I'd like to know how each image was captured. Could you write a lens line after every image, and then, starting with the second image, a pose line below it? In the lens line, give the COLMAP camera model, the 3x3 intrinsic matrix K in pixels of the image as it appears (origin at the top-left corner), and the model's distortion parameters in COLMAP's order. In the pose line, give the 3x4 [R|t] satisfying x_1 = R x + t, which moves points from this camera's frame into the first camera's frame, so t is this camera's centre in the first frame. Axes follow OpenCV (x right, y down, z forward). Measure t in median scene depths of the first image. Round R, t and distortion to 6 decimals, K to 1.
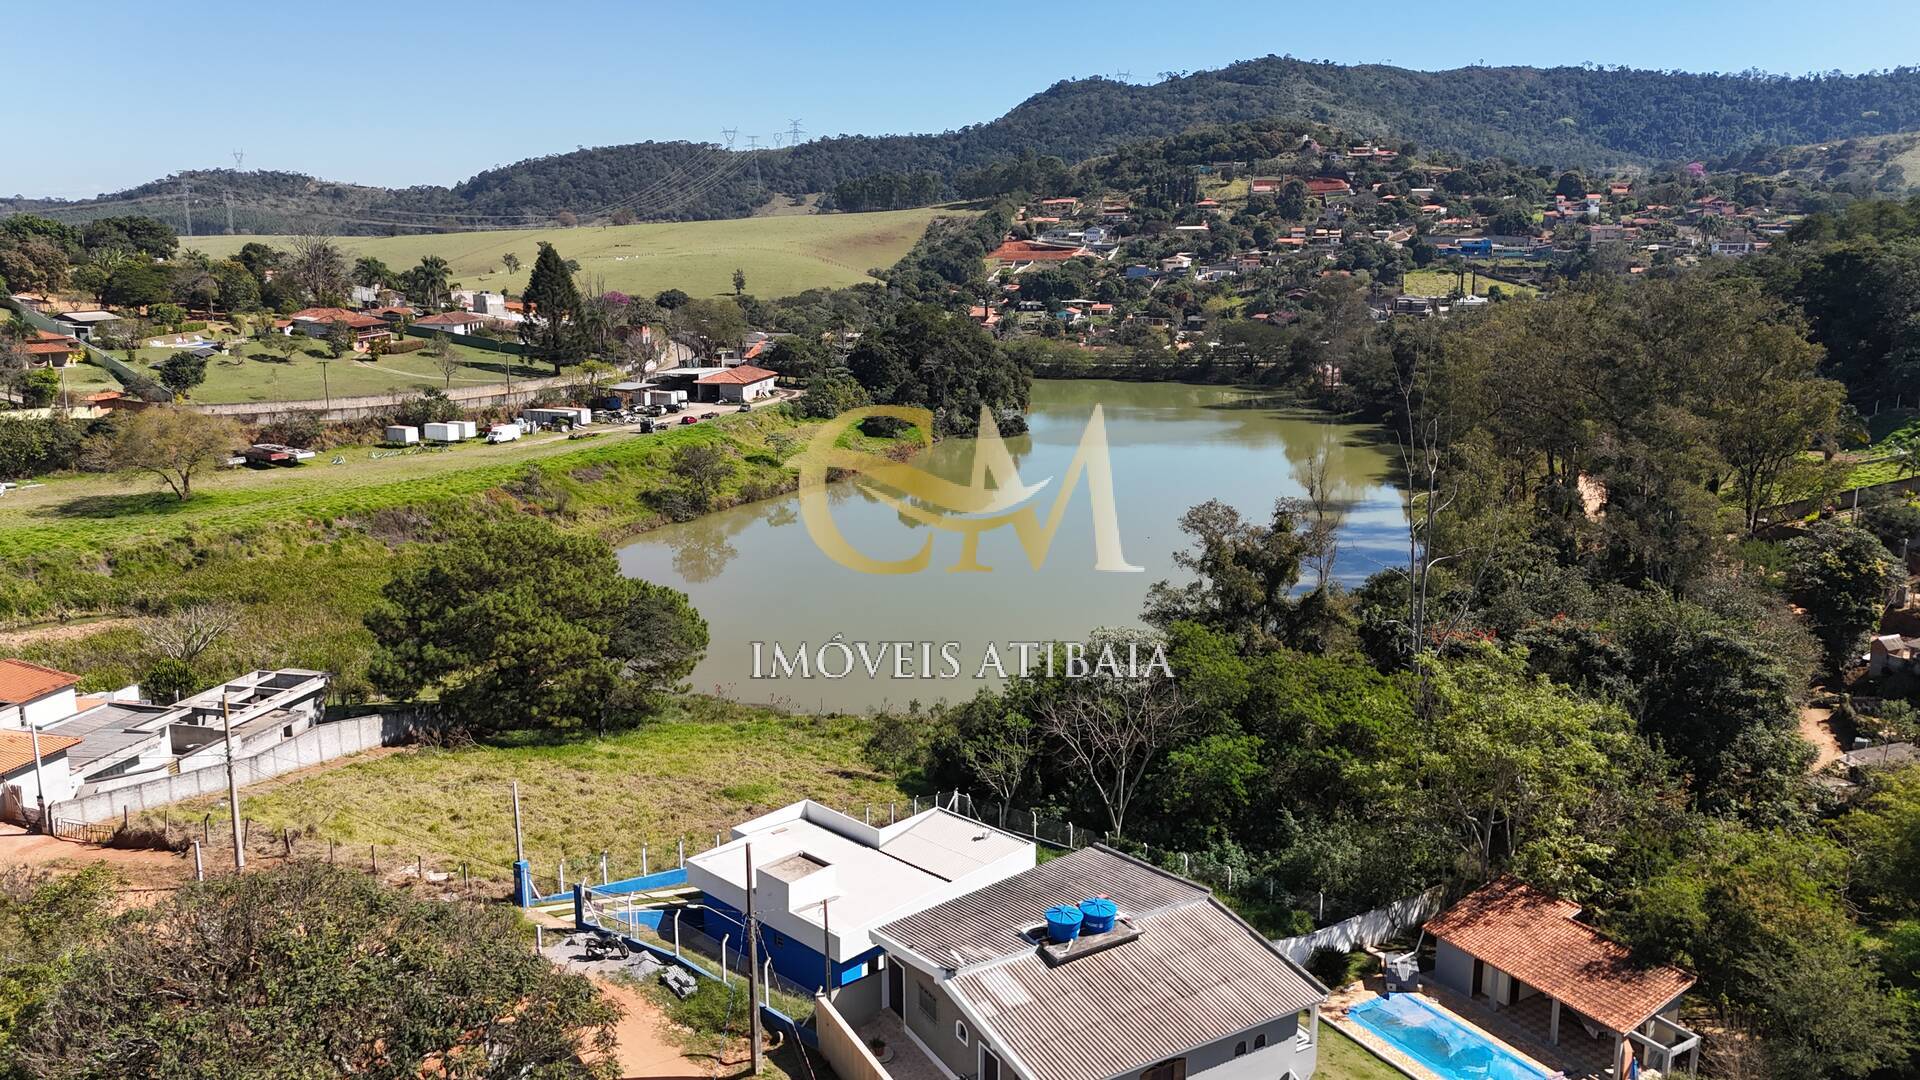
lens RADIAL K [[1411.3, 0, 948.6], [0, 1411.3, 536.1], [0, 0, 1]] dist [0.073893, -0.069079]
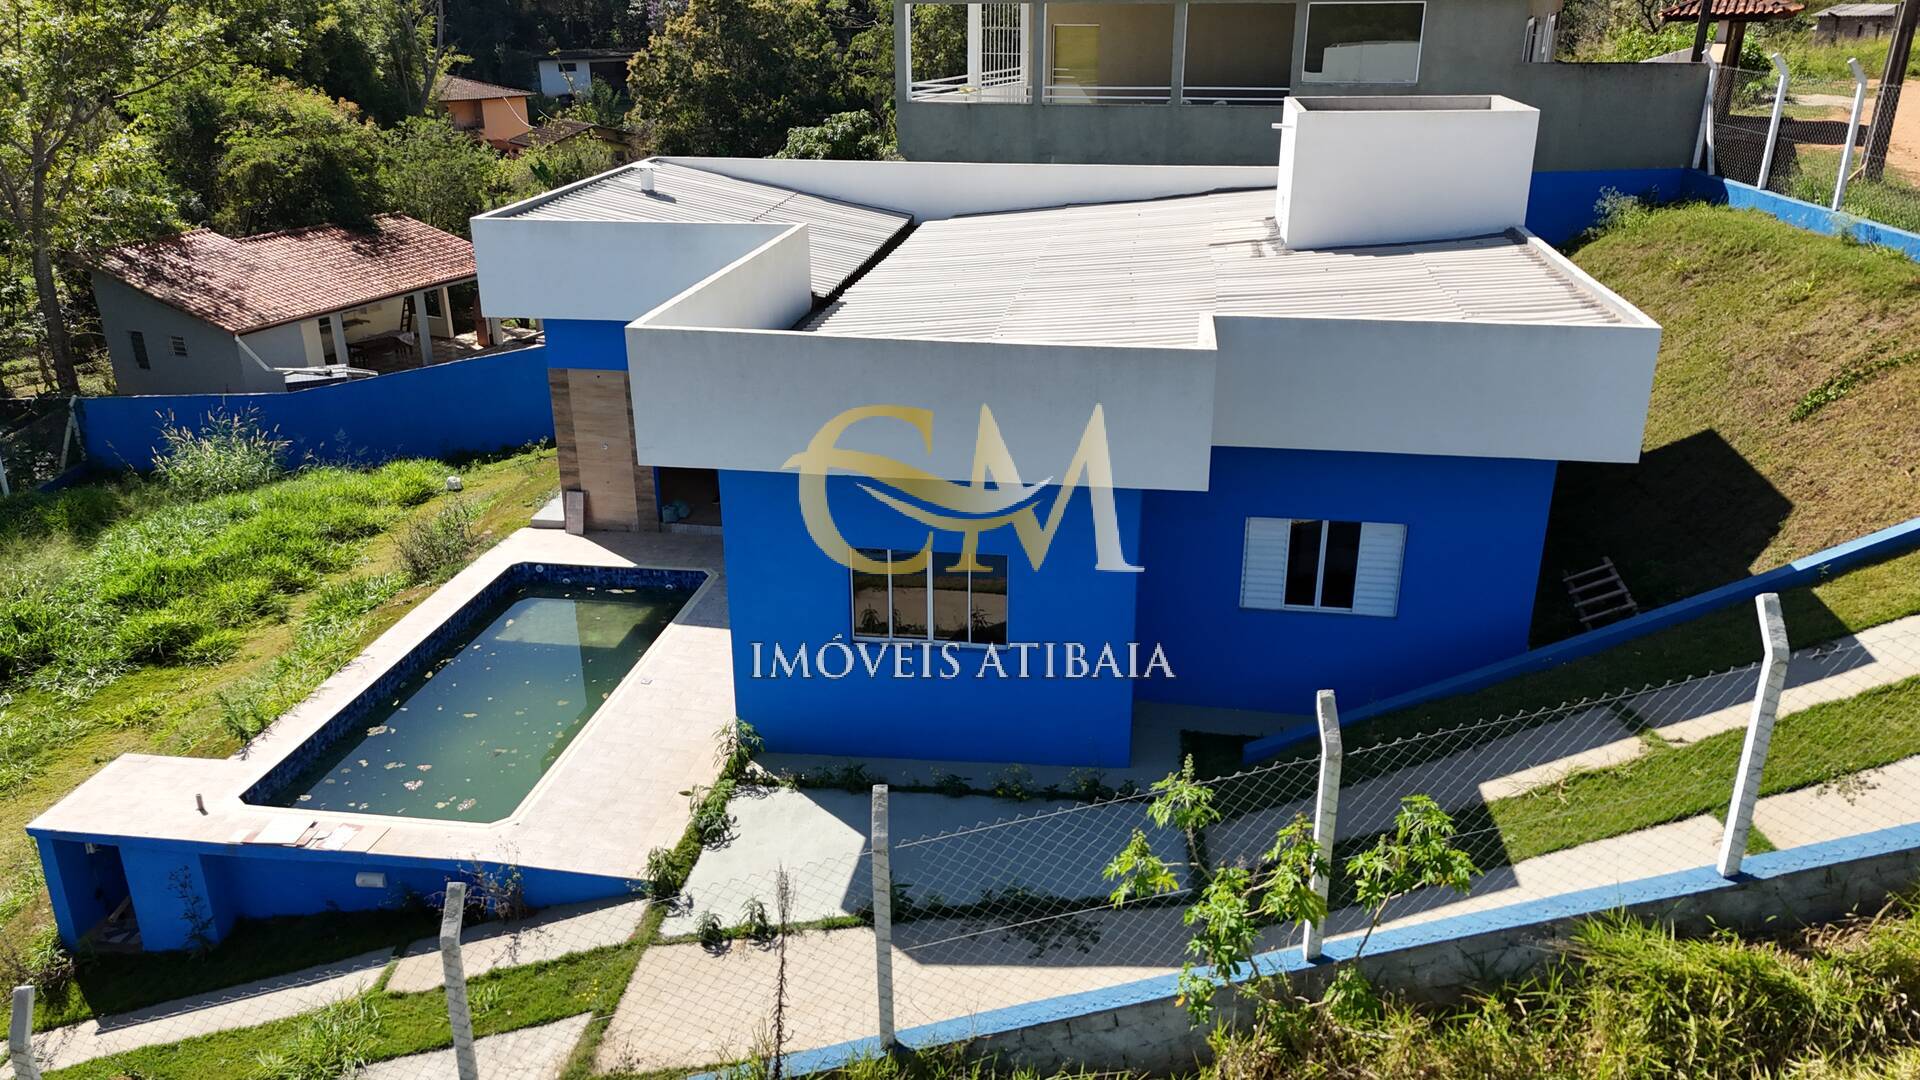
lens RADIAL K [[1411.3, 0, 963.1], [0, 1411.3, 542.7], [0, 0, 1]] dist [0.073893, -0.069079]
pose [[-0.590924, -0.297784, 0.749756, -0.187020], [0.164343, 0.865455, 0.473265, 0.099032], [-0.789810, 0.402881, -0.462479, 0.785262]]
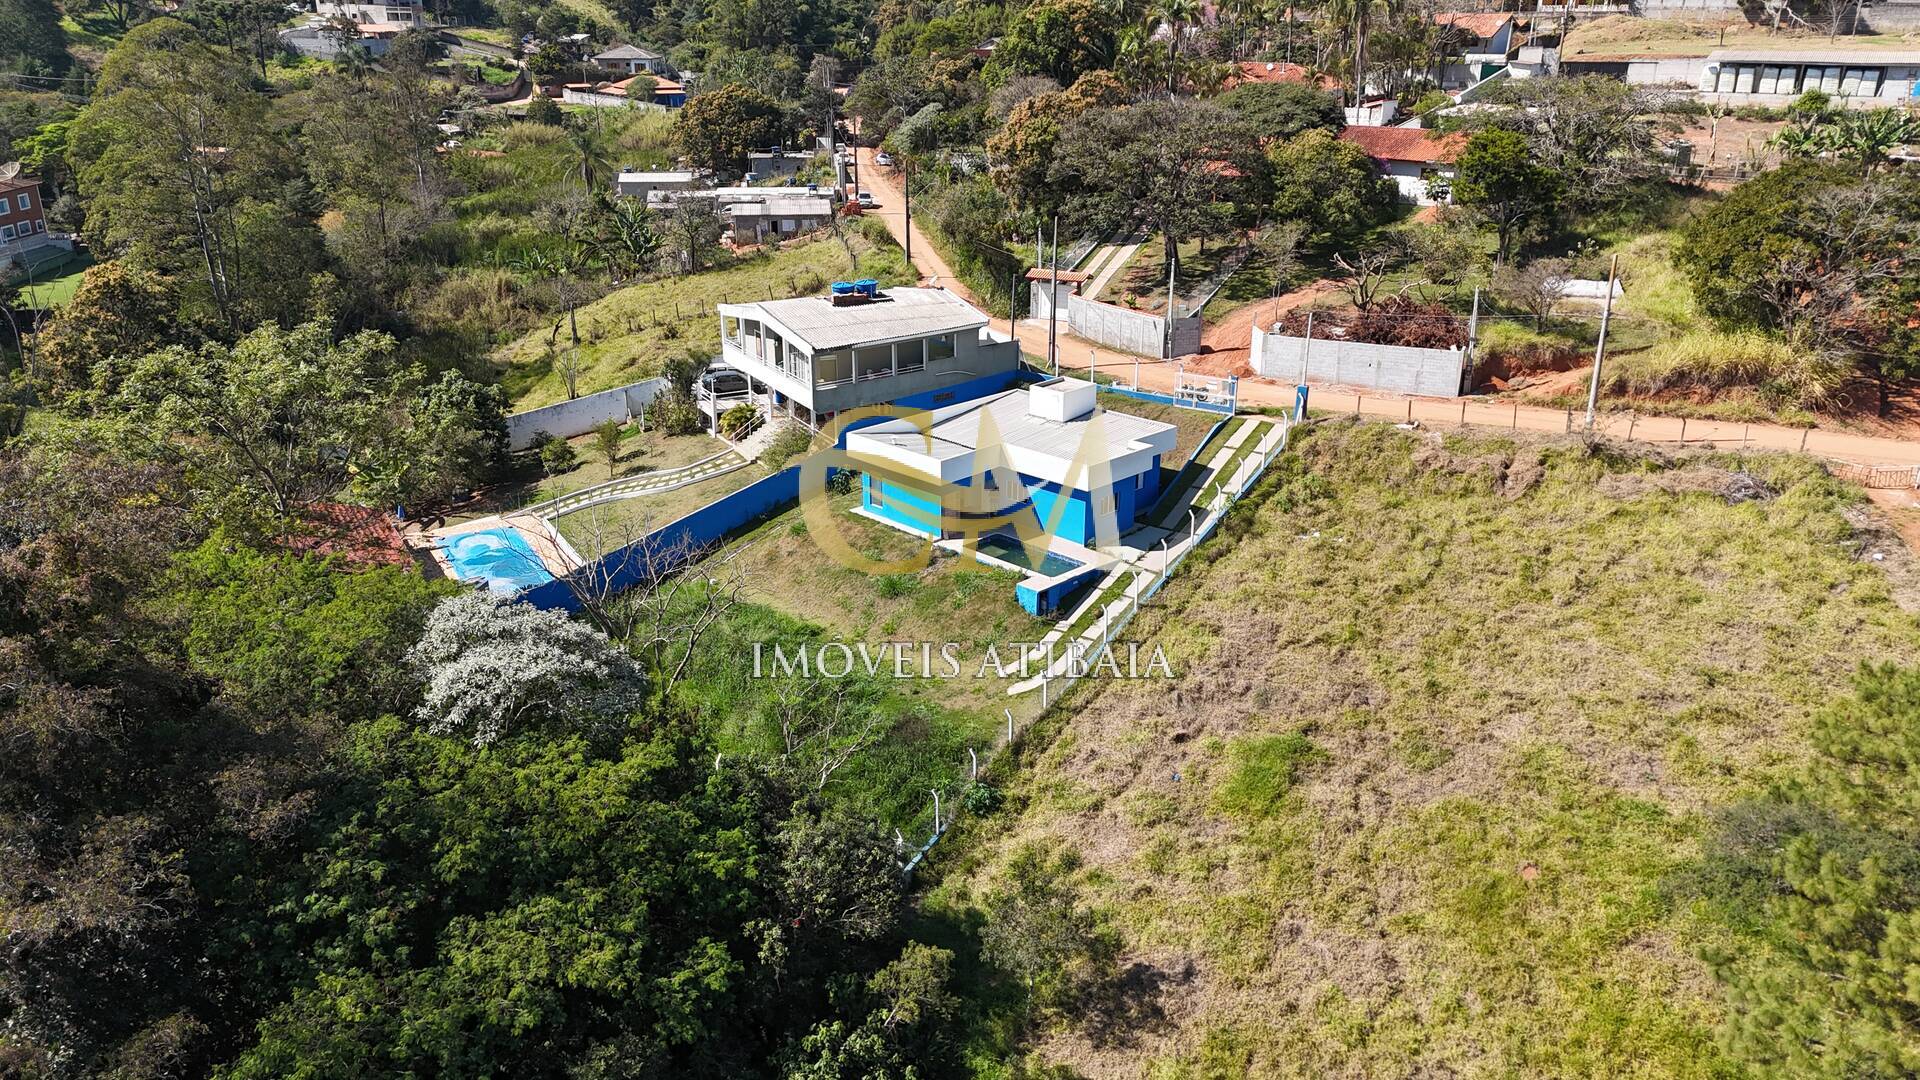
lens RADIAL K [[1411.3, 0, 958.1], [0, 1411.3, 539.0], [0, 0, 1]] dist [0.073893, -0.069079]
pose [[-0.999886, -0.005873, 0.013877, -0.026008], [0.002455, 0.845115, 0.534579, -0.184412], [-0.014867, 0.534553, -0.845004, 1.313267]]
